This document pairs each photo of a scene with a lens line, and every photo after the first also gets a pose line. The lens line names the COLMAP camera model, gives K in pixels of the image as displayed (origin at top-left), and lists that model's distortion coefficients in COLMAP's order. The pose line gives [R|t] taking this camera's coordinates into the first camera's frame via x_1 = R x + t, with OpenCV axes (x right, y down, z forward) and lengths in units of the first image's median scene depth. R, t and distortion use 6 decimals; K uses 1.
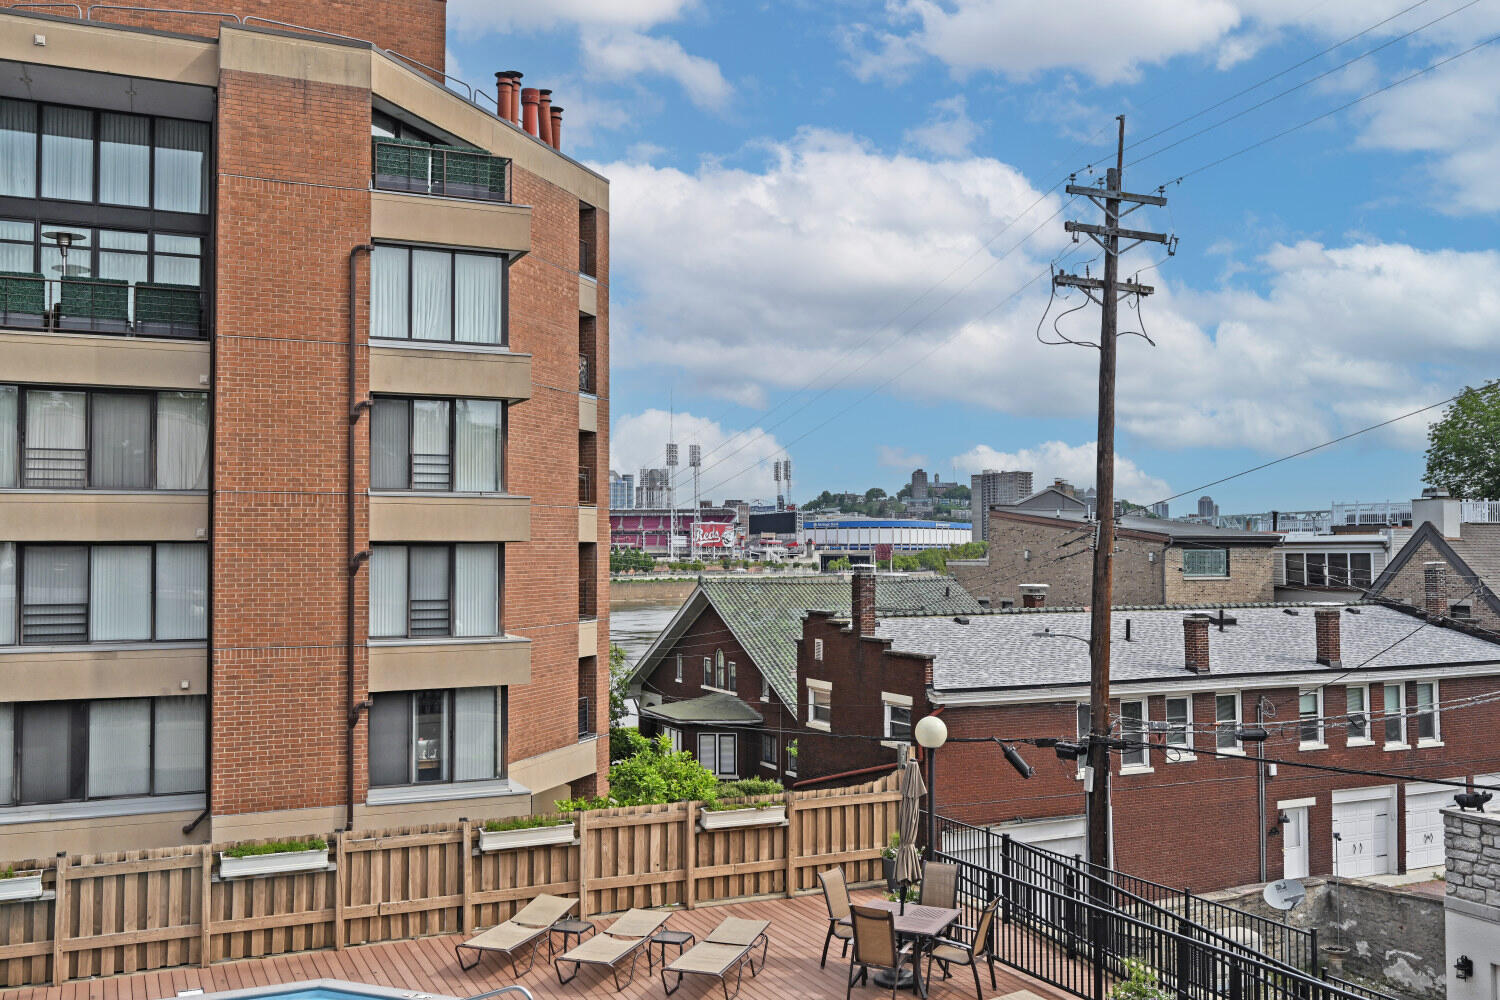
lens RADIAL K [[1349.9, 0, 748.9], [0, 1349.9, 506.1], [0, 0, 1]] dist [-0.009271, 0.010630]
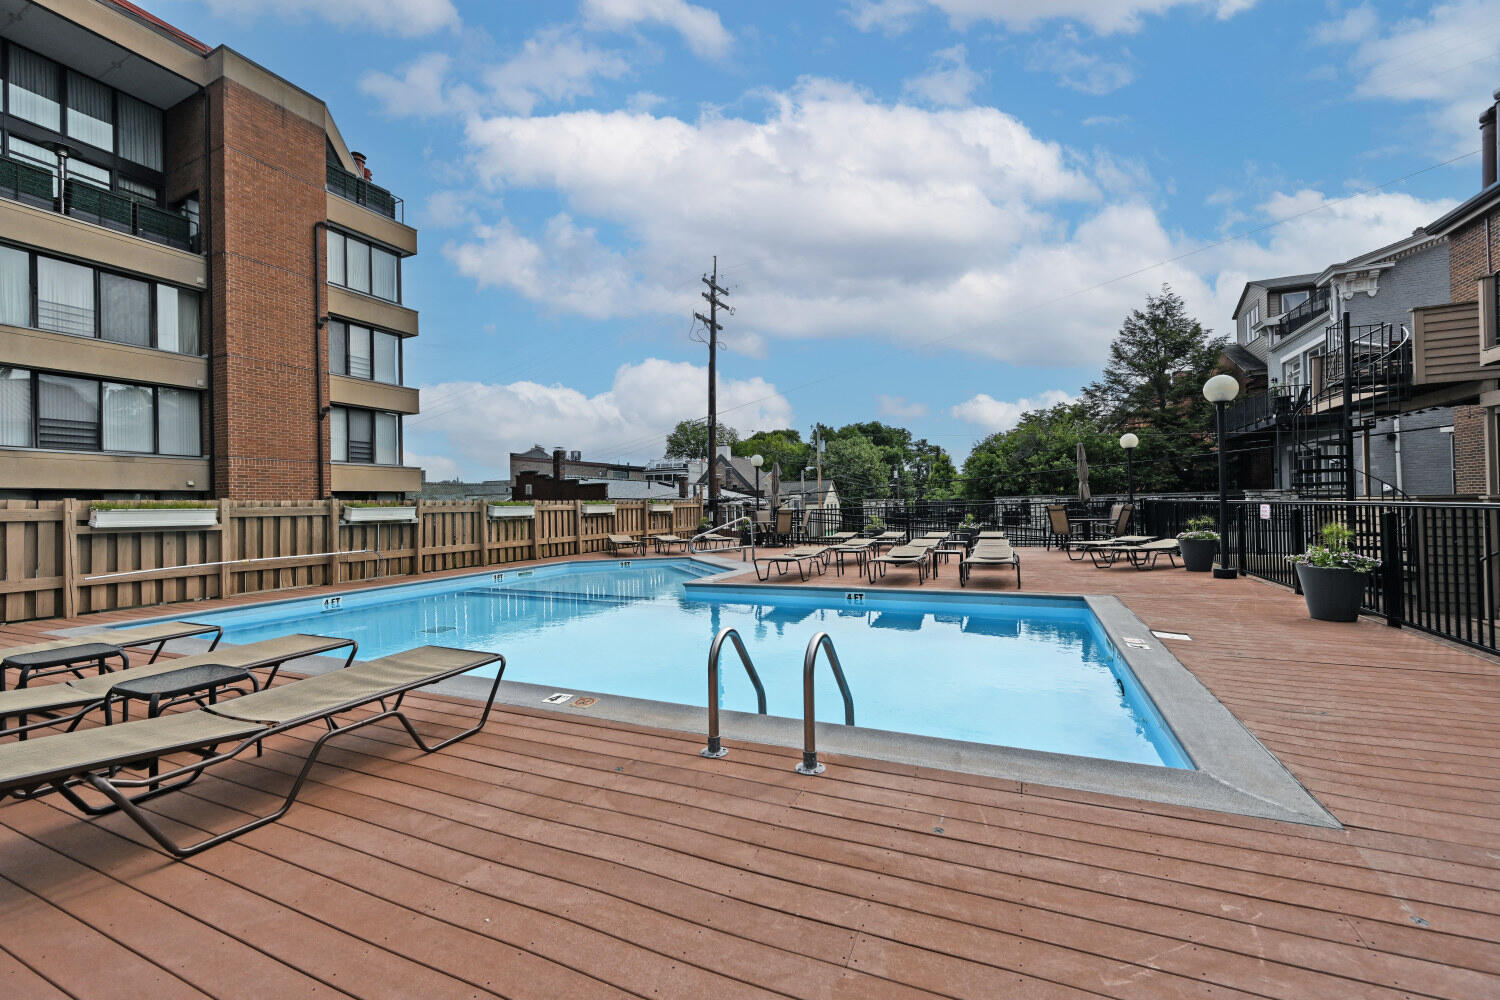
lens RADIAL K [[610.9, 0, 754.0], [0, 610.9, 499.0], [0, 0, 1]] dist [0.001701, 0.000508]
pose [[0.756221, -0.006488, 0.654284, -0.390011], [-0.001401, 0.999932, 0.011535, 0.141339], [-0.654315, -0.009640, 0.756161, 0.081770]]
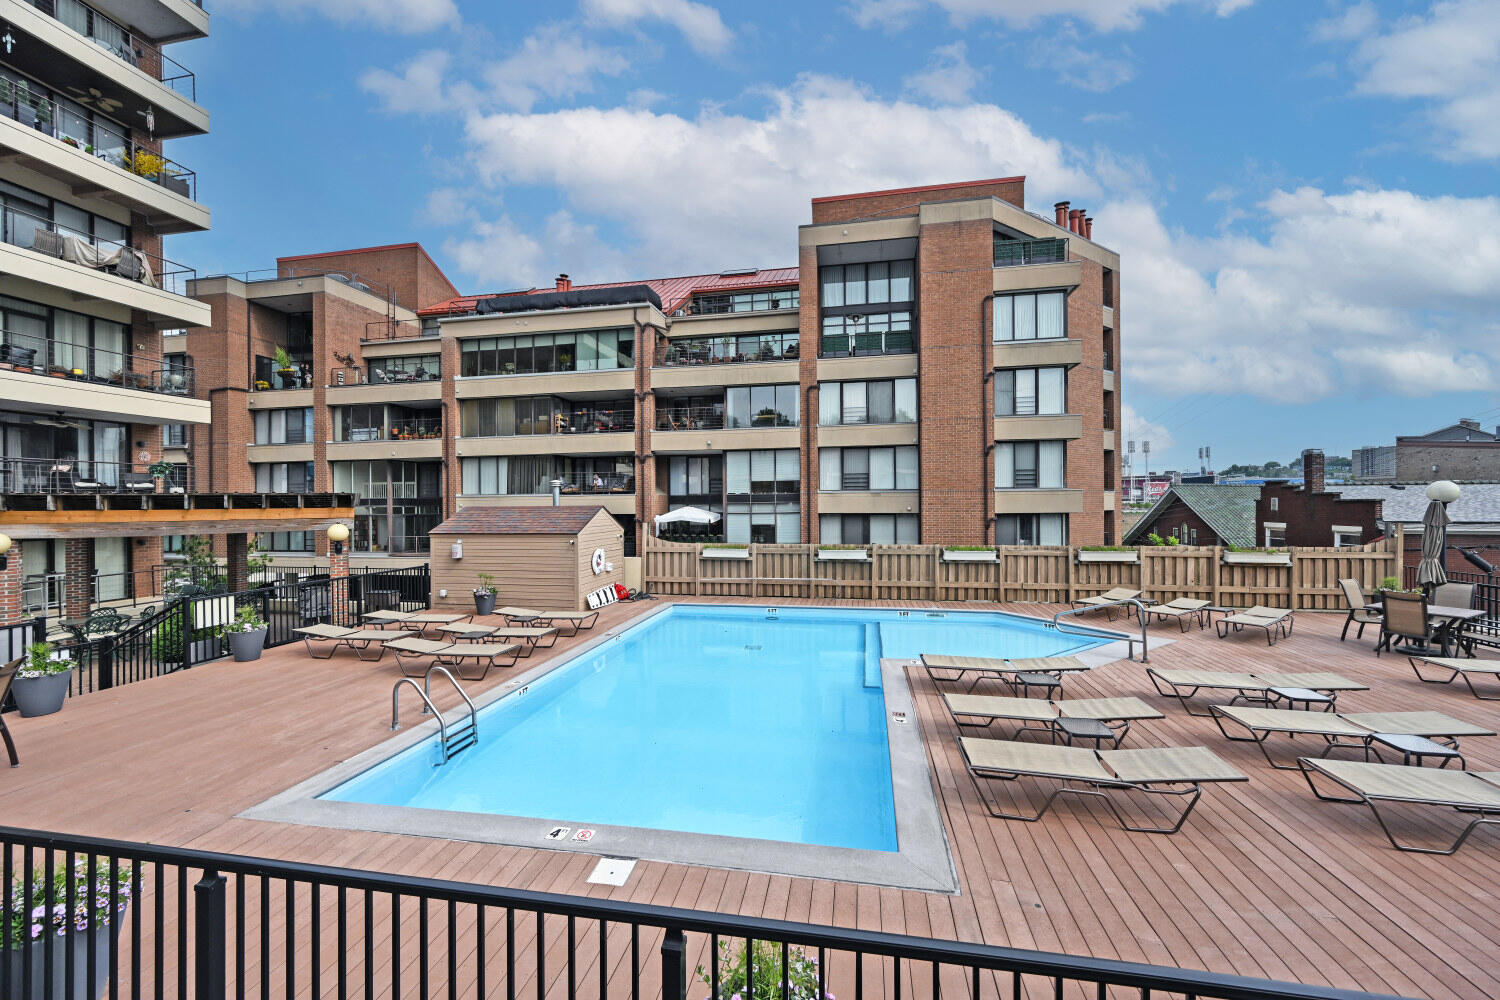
lens RADIAL K [[594.6, 0, 746.0], [0, 594.6, 501.7], [0, 0, 1]] dist [-0.000143, -0.000100]
pose [[0.808173, -0.004203, -0.588931, -0.055043], [0.023687, 0.999397, 0.025373, 0.090091], [0.588469, -0.034455, 0.807785, 0.040892]]
